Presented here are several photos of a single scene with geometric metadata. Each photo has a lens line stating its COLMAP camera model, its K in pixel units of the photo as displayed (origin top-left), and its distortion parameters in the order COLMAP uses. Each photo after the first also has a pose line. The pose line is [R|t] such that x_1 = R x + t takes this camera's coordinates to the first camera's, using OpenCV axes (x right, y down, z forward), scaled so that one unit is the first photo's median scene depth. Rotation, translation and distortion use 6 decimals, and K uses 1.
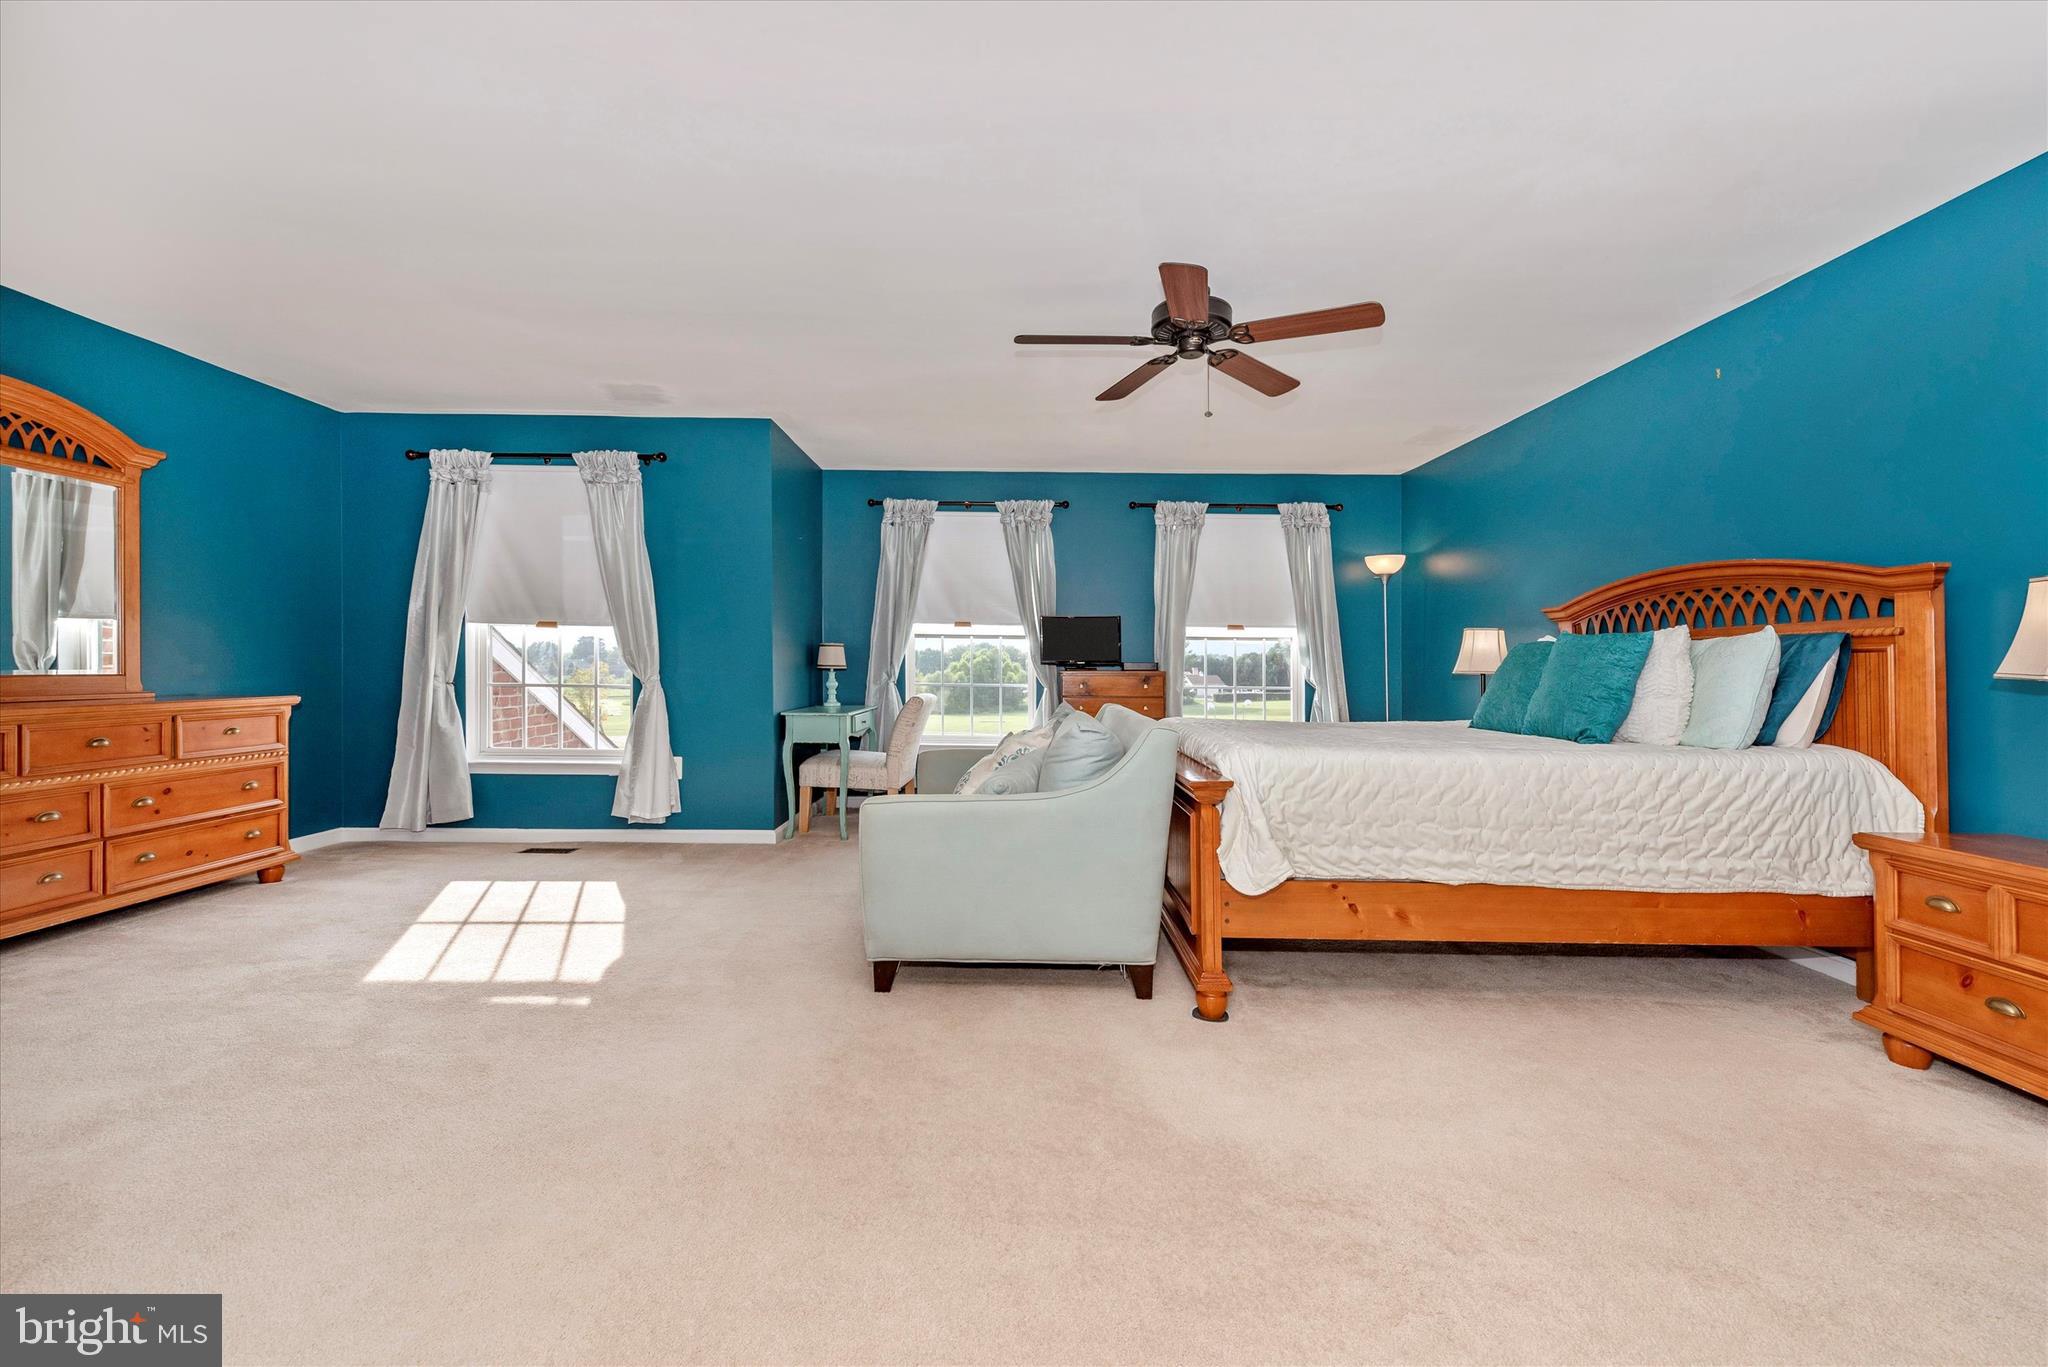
lens RADIAL K [[813.8, 0, 1022.0], [0, 813.8, 661.3], [0, 0, 1]] dist [0.017350, -0.005195]
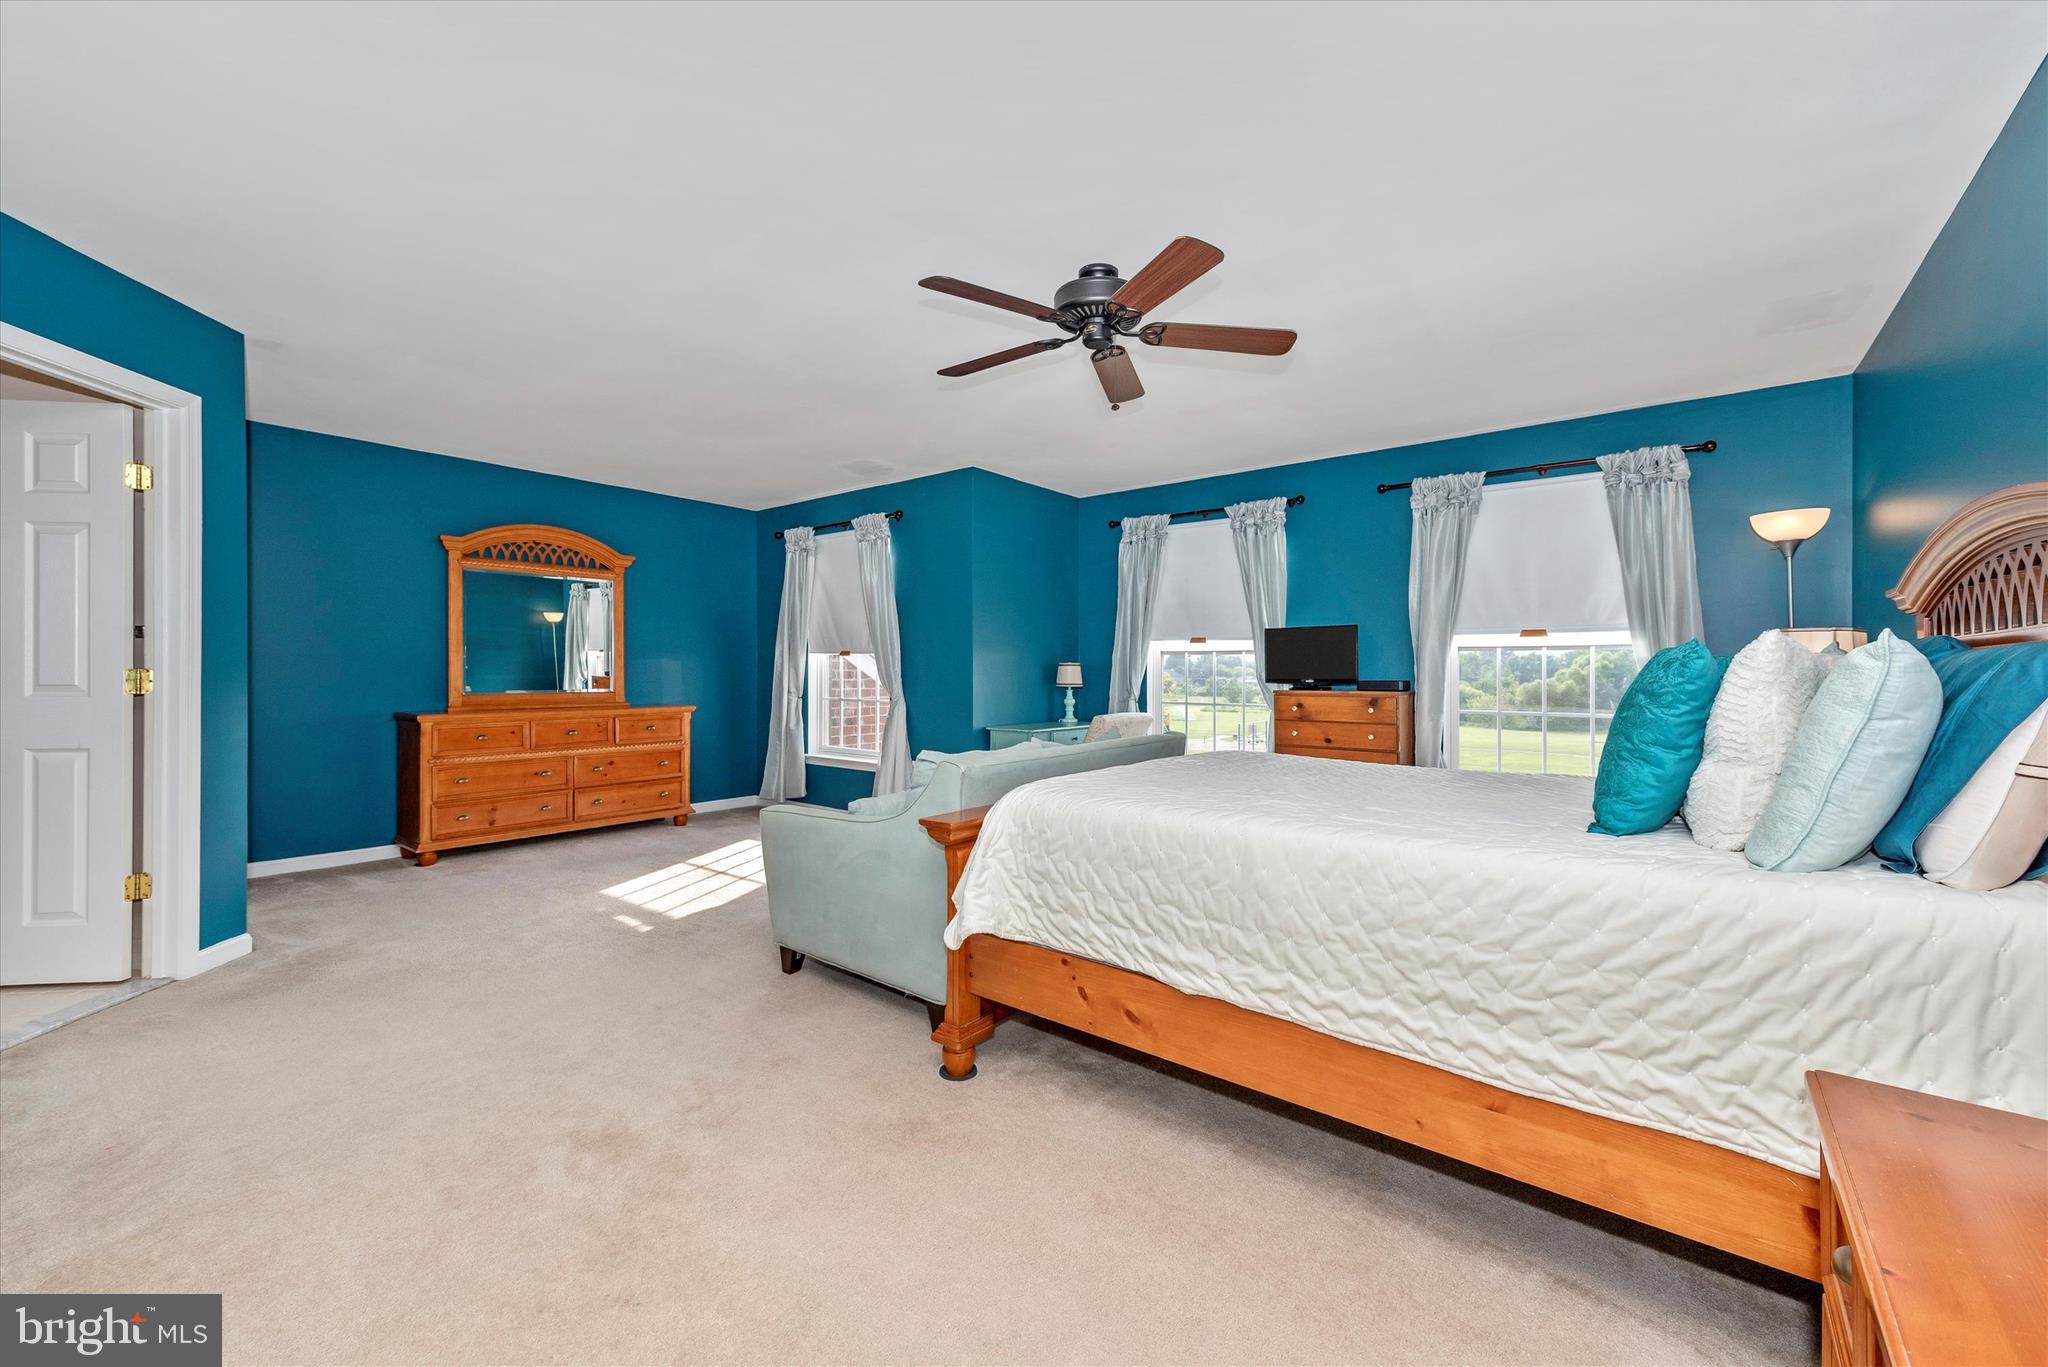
lens RADIAL K [[808.2, 0, 1019.3], [0, 808.2, 676.7], [0, 0, 1]] dist [0.010932, -0.000314]
pose [[0.785127, -0.003990, -0.619322, 0.443551], [0.008778, 0.999950, 0.004687, -0.011580], [0.619273, -0.009116, 0.785123, 0.163410]]
